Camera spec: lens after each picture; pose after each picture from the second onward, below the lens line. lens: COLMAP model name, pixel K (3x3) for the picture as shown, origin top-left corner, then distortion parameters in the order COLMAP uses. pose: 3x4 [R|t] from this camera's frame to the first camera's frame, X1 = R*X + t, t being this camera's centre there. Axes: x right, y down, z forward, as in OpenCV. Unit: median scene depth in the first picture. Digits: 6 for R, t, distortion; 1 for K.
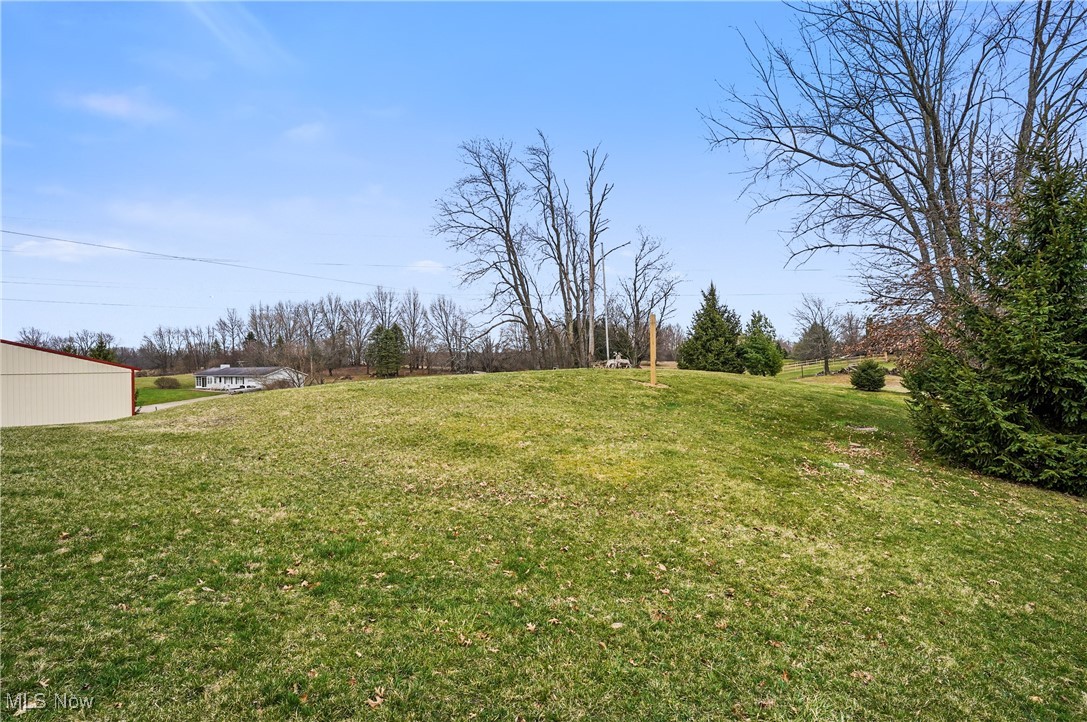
lens RADIAL K [[567.5, 0, 540.5], [0, 567.5, 369.0], [0, 0, 1]] dist [-0.078118, 0.042029]
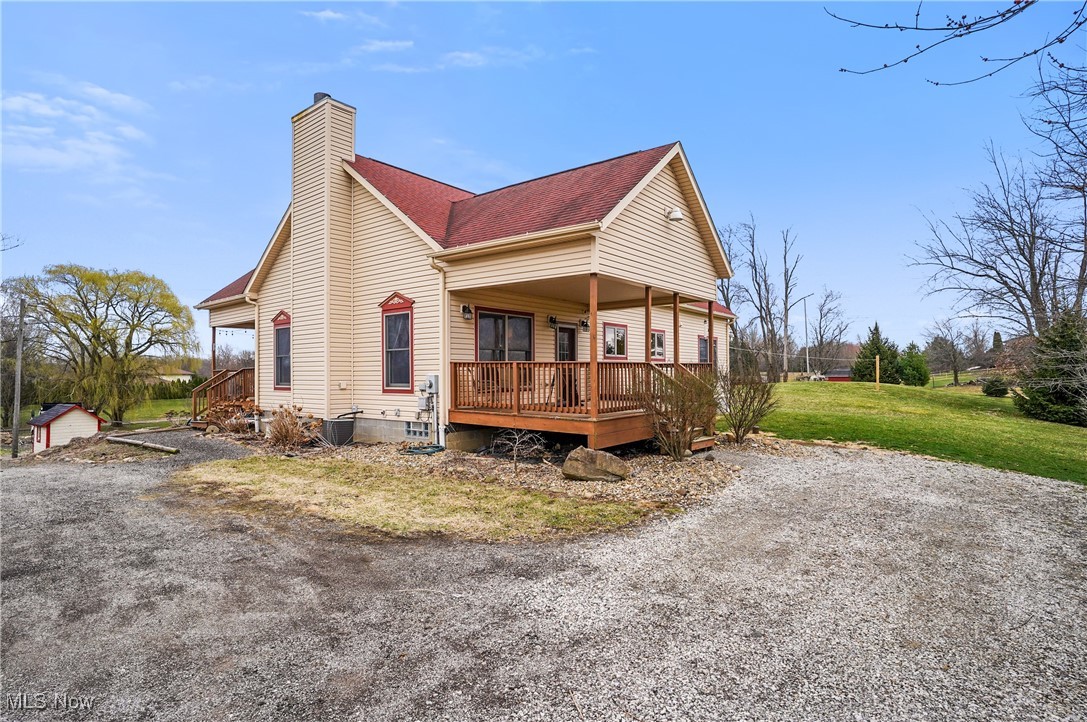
lens RADIAL K [[567.5, 0, 540.5], [0, 567.5, 369.0], [0, 0, 1]] dist [-0.078118, 0.042029]
pose [[0.987305, 0.001479, -0.158828, -0.320173], [-0.003940, 0.999877, -0.015182, -0.007170], [0.158786, 0.015615, 0.987190, -0.541889]]
